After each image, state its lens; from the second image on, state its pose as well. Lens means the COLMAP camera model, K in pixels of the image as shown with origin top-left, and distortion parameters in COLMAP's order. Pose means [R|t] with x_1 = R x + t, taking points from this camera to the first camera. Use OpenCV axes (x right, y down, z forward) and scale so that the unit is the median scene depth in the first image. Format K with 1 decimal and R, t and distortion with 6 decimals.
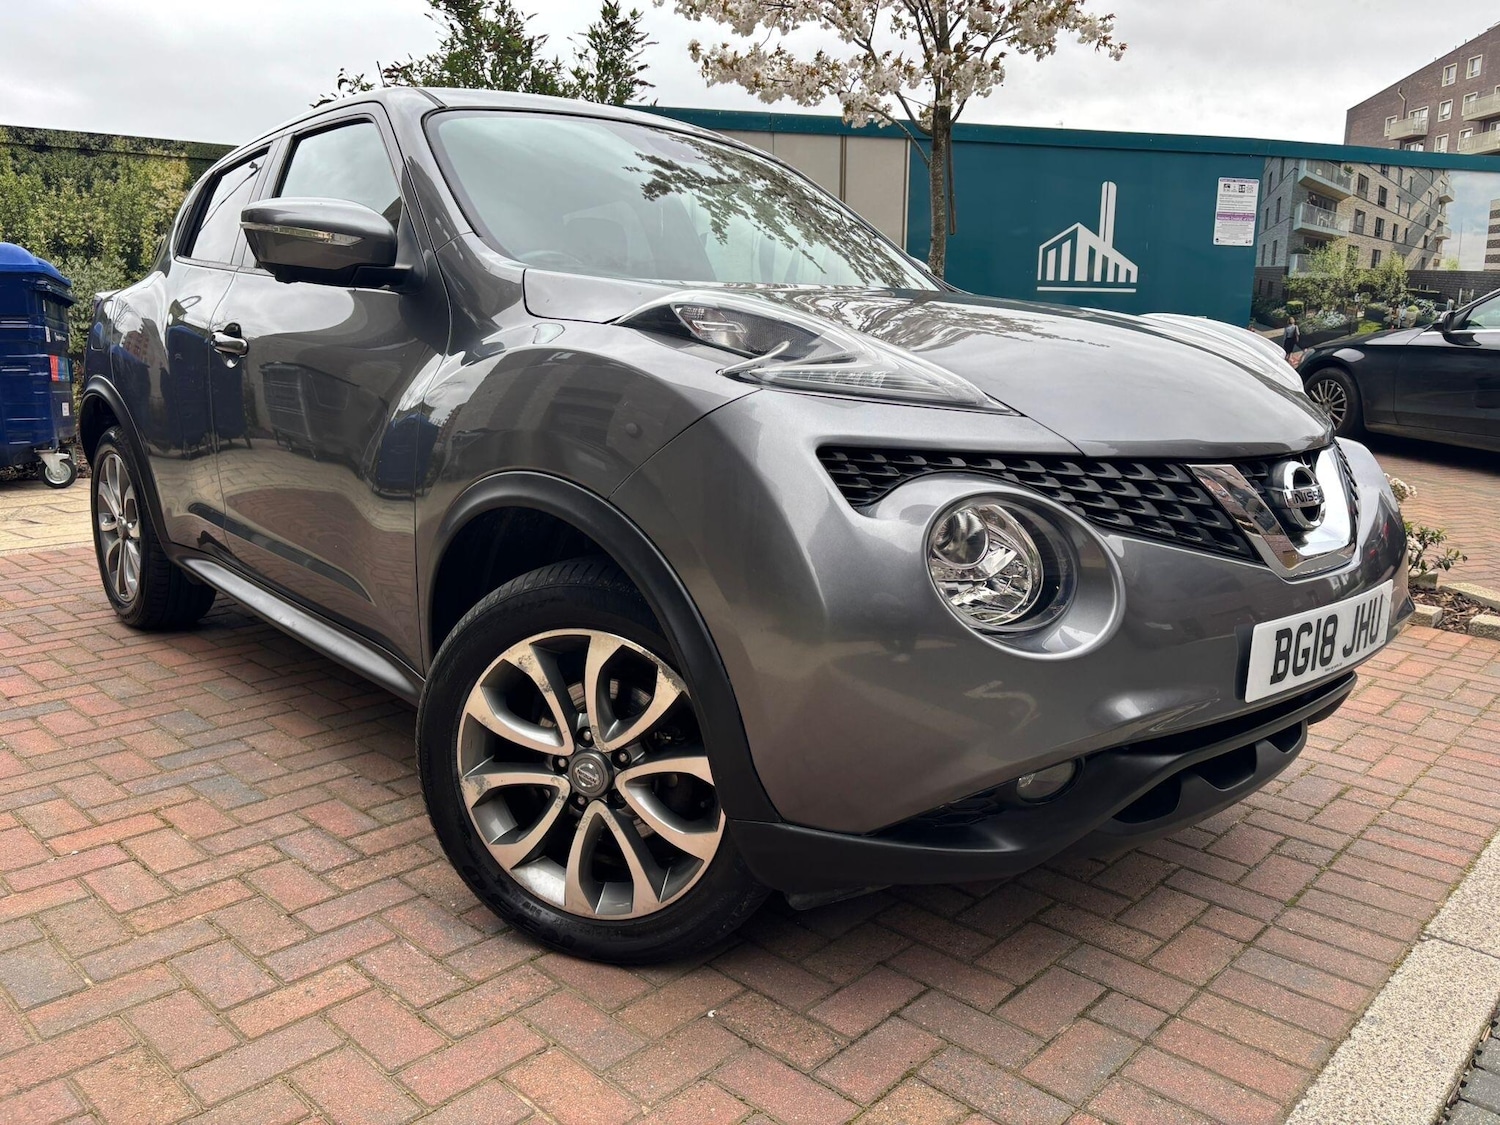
lens RADIAL K [[1134.3, 0, 757.3], [0, 1134.3, 577.8], [0, 0, 1]] dist [0.063148, -0.077883]
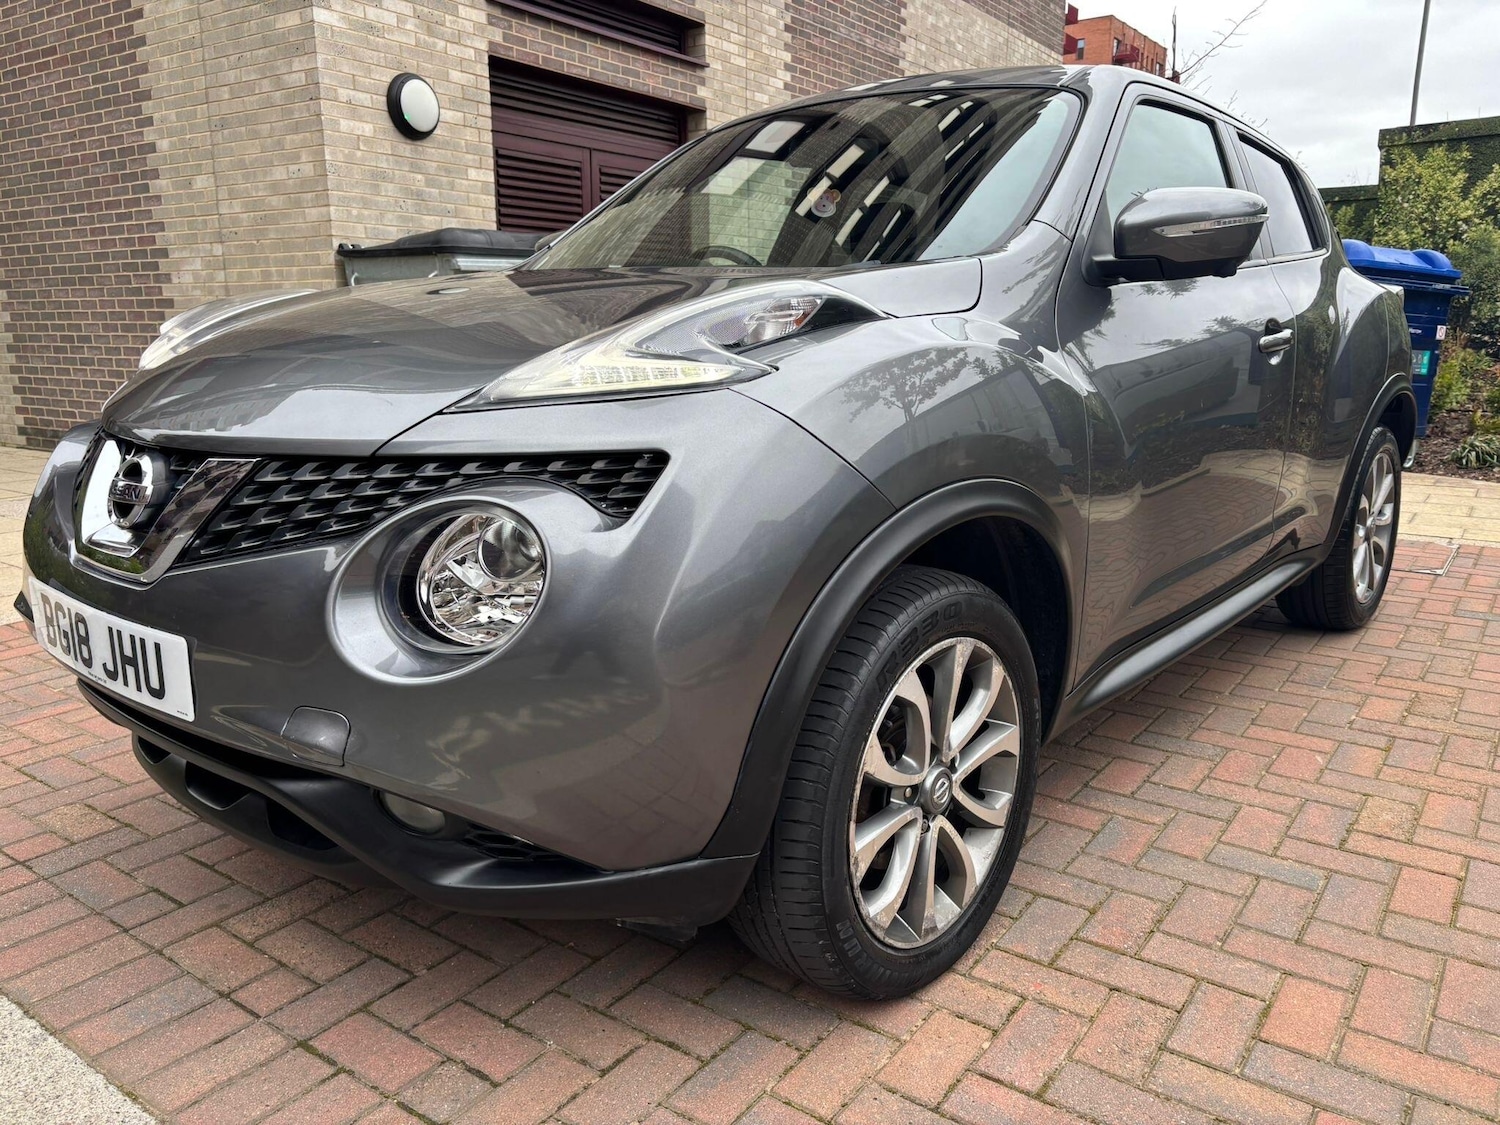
lens RADIAL K [[1134.3, 0, 746.6], [0, 1134.3, 580.5], [0, 0, 1]] dist [0.063148, -0.077883]
pose [[0.118896, 0.209866, -0.970474, 1.194979], [-0.204123, 0.961696, 0.182960, -0.224545], [0.971698, 0.176343, 0.157180, 1.116910]]
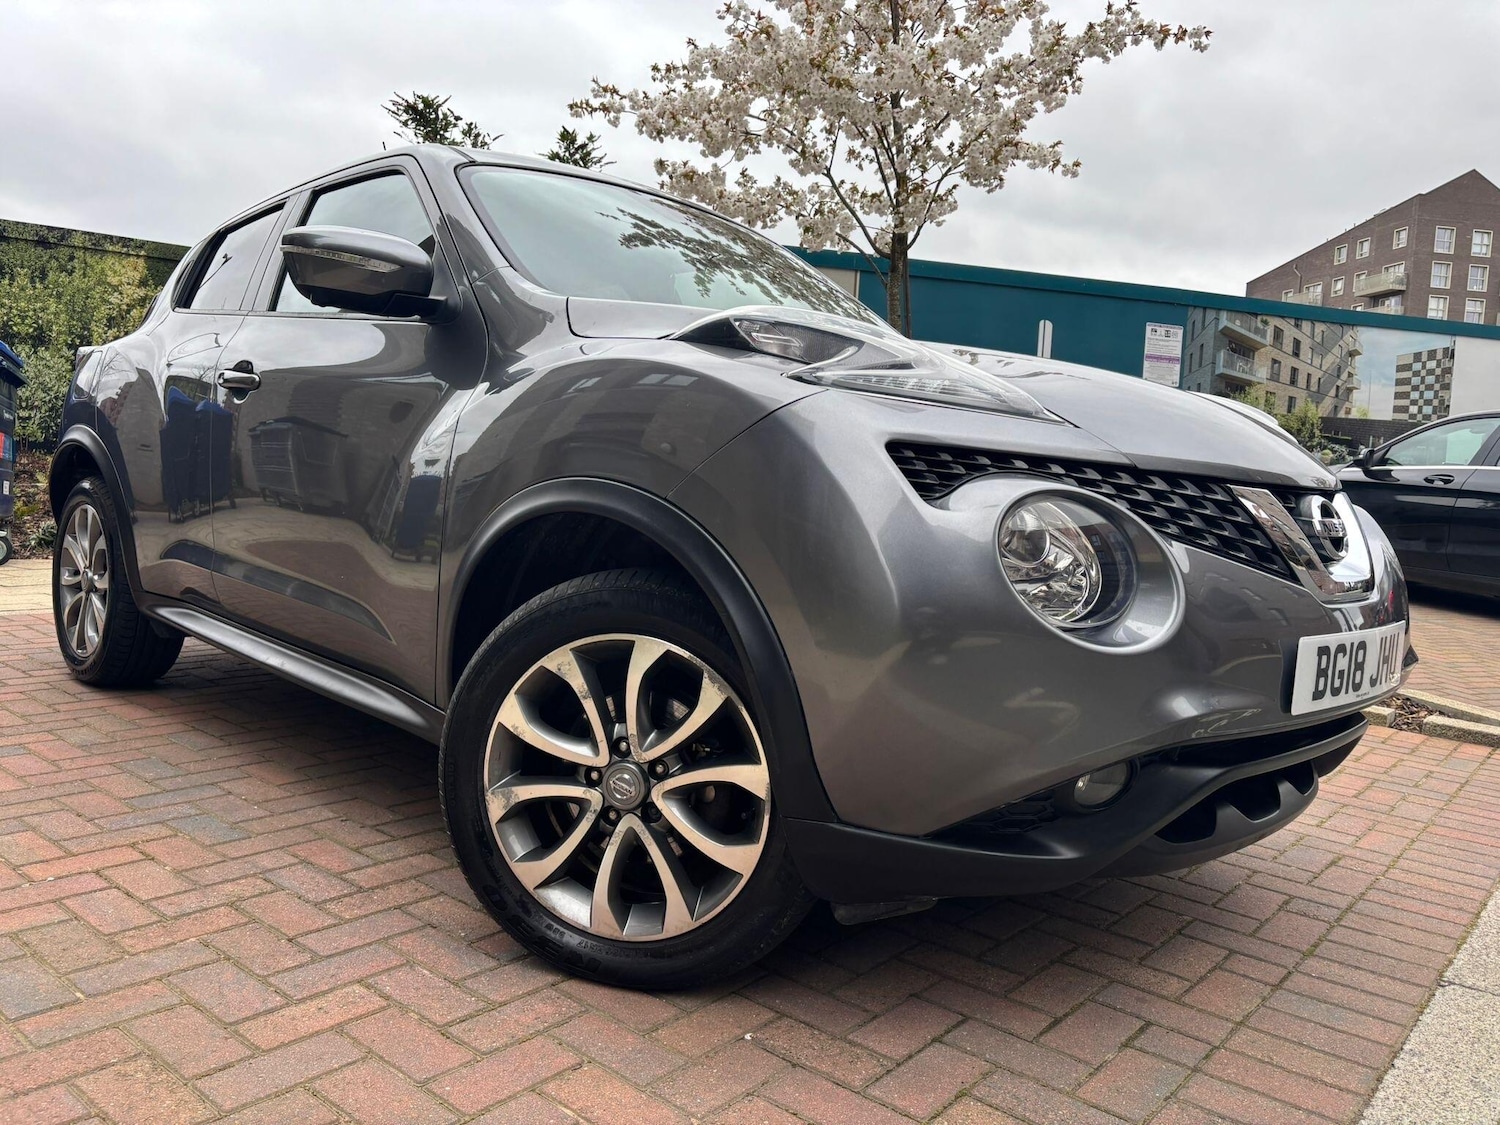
lens RADIAL K [[1134.3, 0, 744.5], [0, 1134.3, 579.7], [0, 0, 1]] dist [0.063148, -0.077883]
pose [[0.997914, 0.033965, 0.054901, -0.088696], [-0.027506, 0.993055, -0.114393, 0.089923], [-0.058405, 0.112644, 0.991917, 0.004640]]
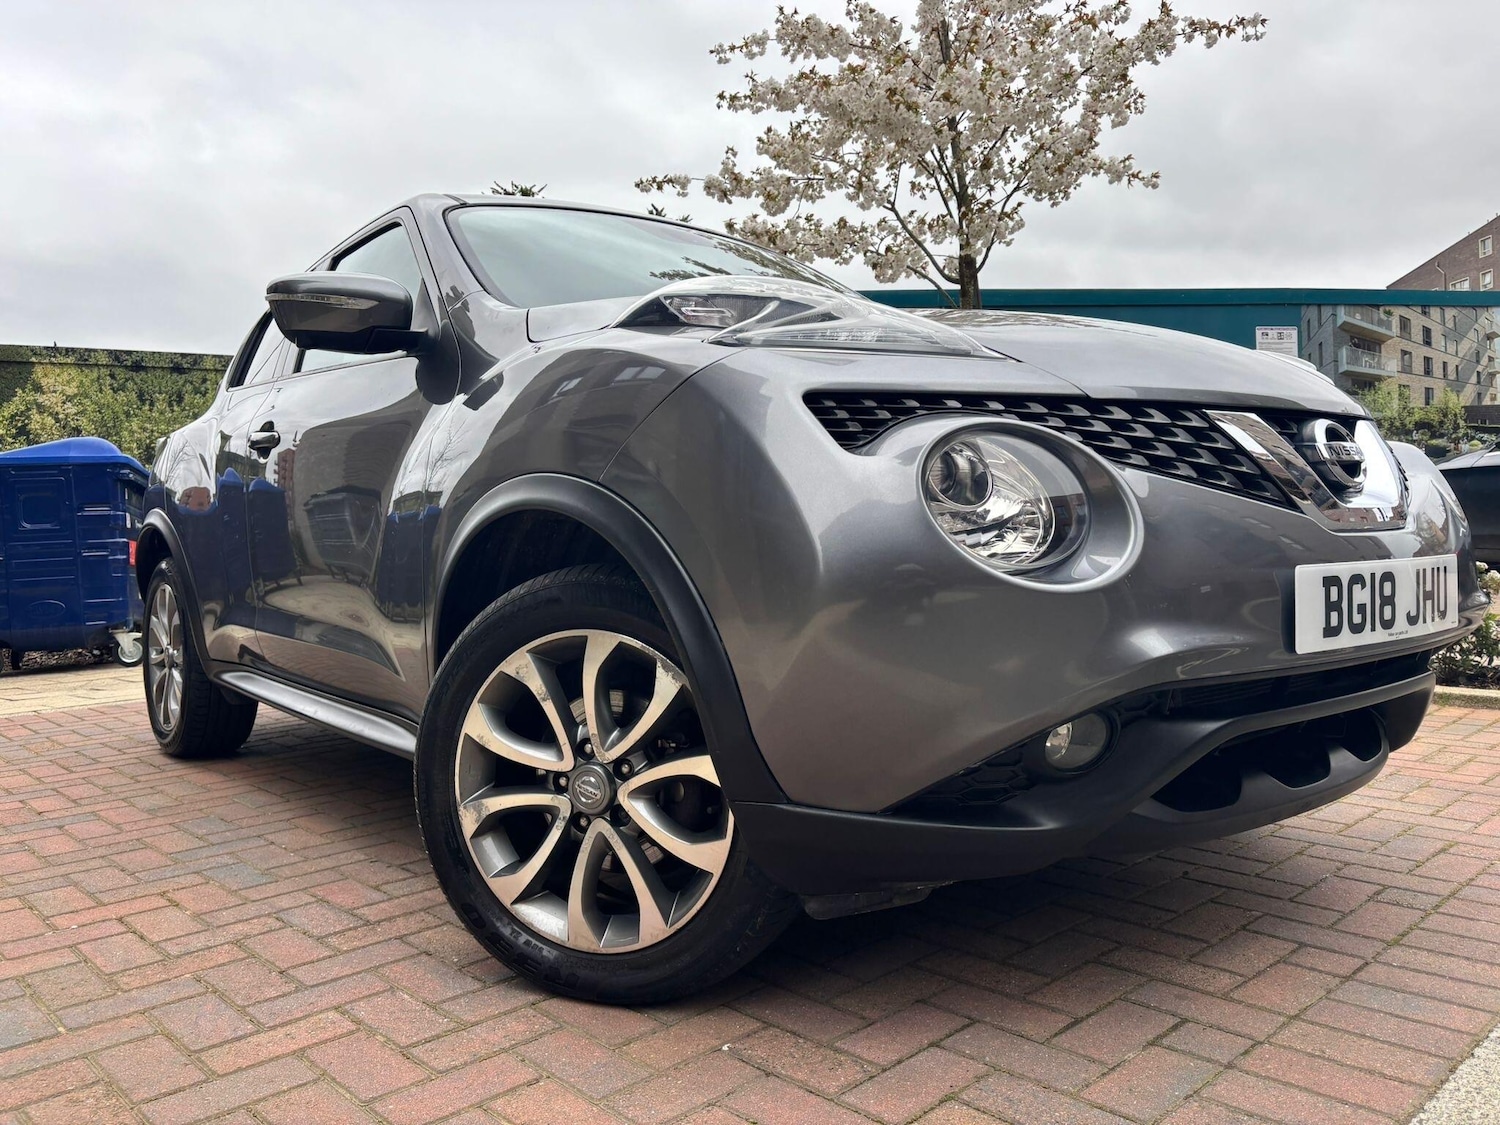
lens RADIAL K [[1134.3, 0, 744.0], [0, 1134.3, 579.6], [0, 0, 1]] dist [0.063148, -0.077883]
pose [[0.996596, -0.049094, -0.066228, 0.041209], [0.037032, 0.984329, -0.172411, 0.143844], [0.073654, 0.169371, 0.982796, 0.052383]]
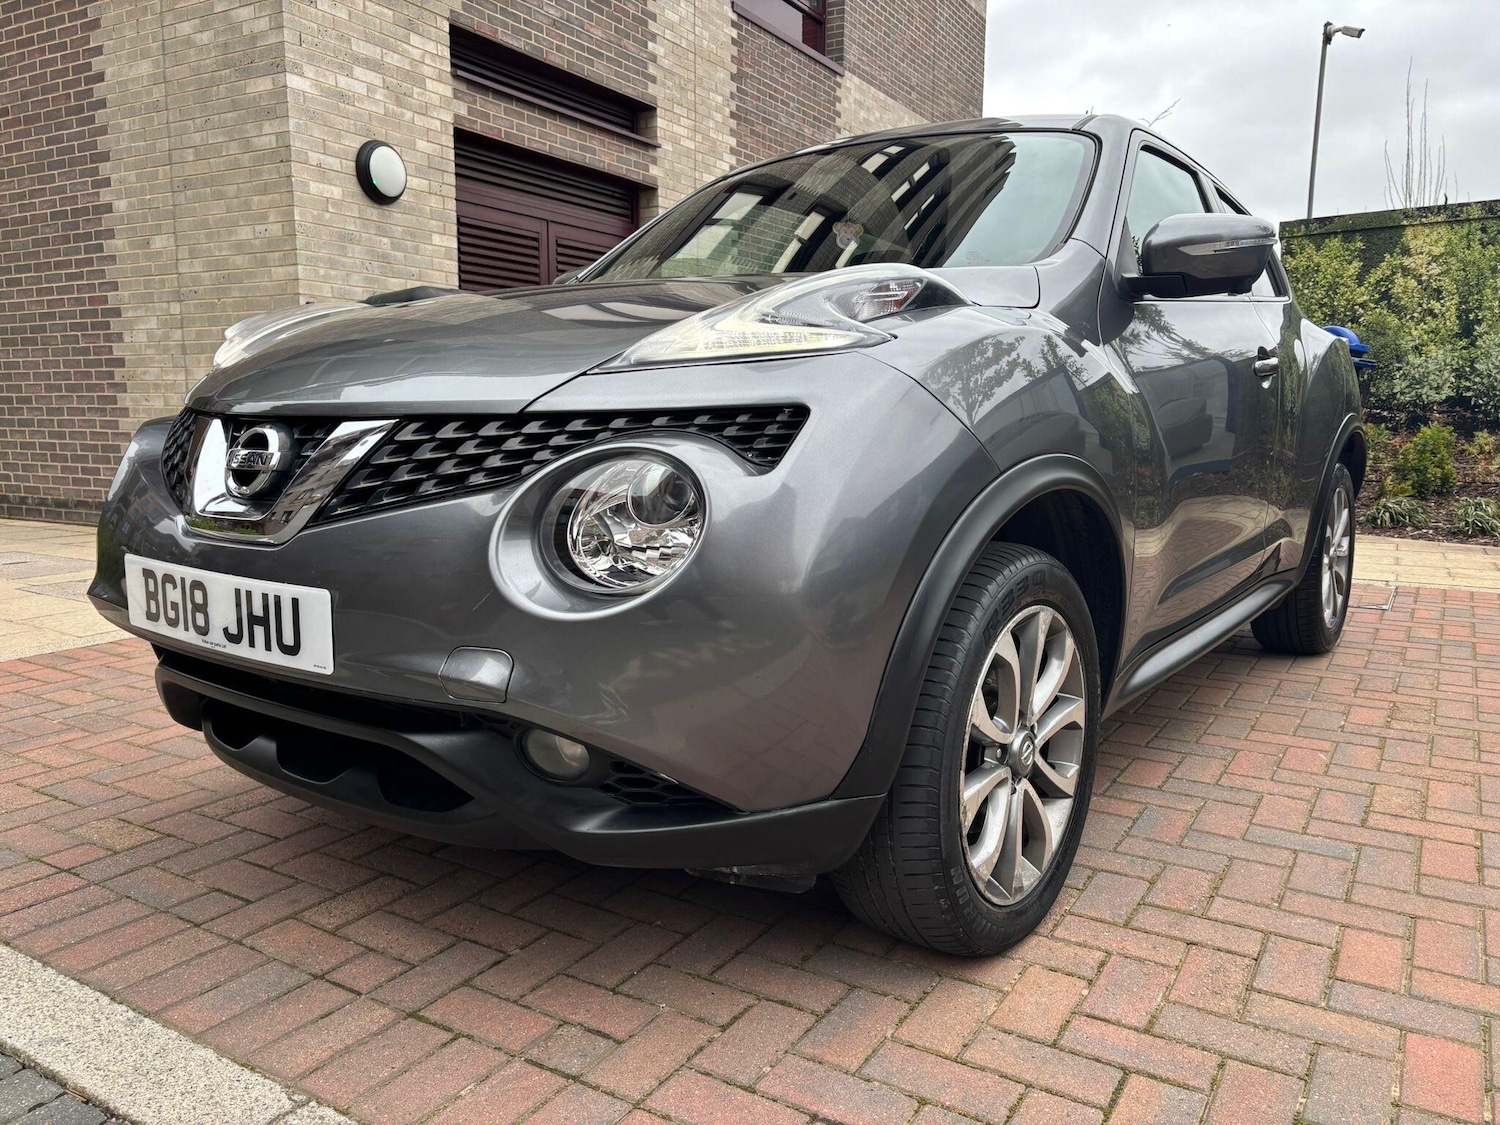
lens RADIAL K [[1134.3, 0, 754.5], [0, 1134.3, 580.5], [0, 0, 1]] dist [0.063148, -0.077883]
pose [[0.197025, 0.135907, -0.970933, 1.224873], [-0.206844, 0.973815, 0.094337, -0.123239], [0.958330, 0.182245, 0.219977, 0.998884]]
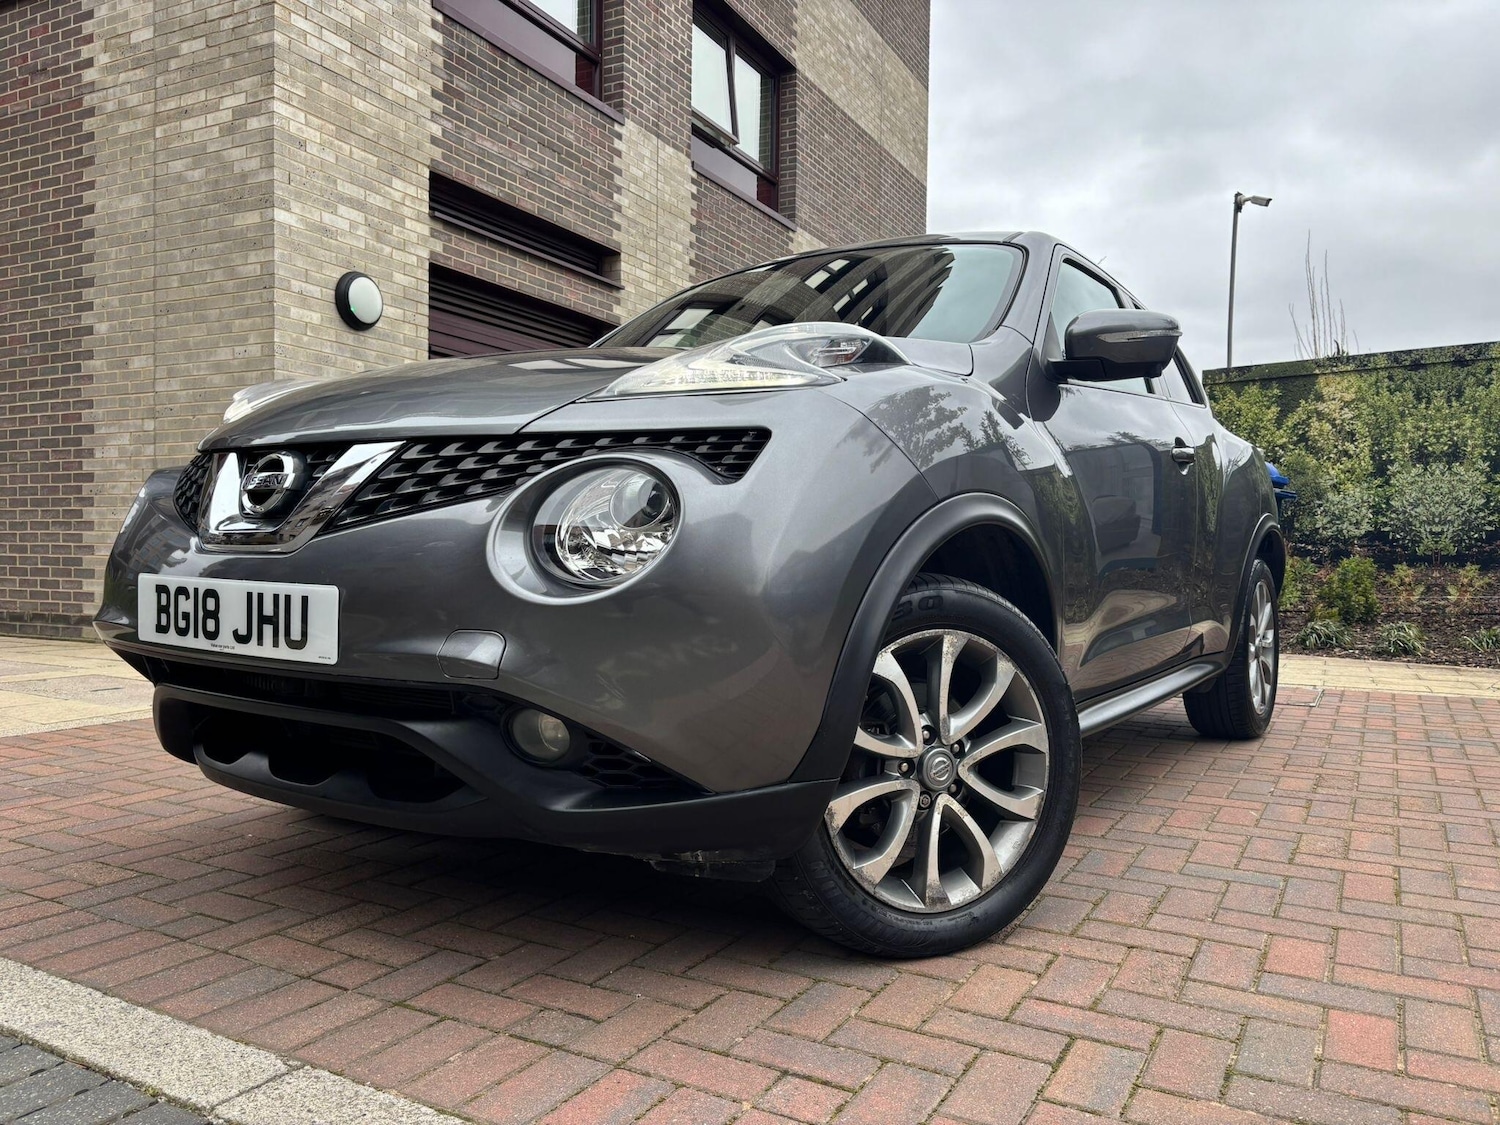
lens RADIAL K [[1134.3, 0, 754.3], [0, 1134.3, 580.7], [0, 0, 1]] dist [0.063148, -0.077883]
pose [[0.237964, 0.012789, -0.971190, 1.309986], [-0.212372, 0.976403, -0.039179, -0.029993], [0.947772, 0.215576, 0.235065, 0.984488]]
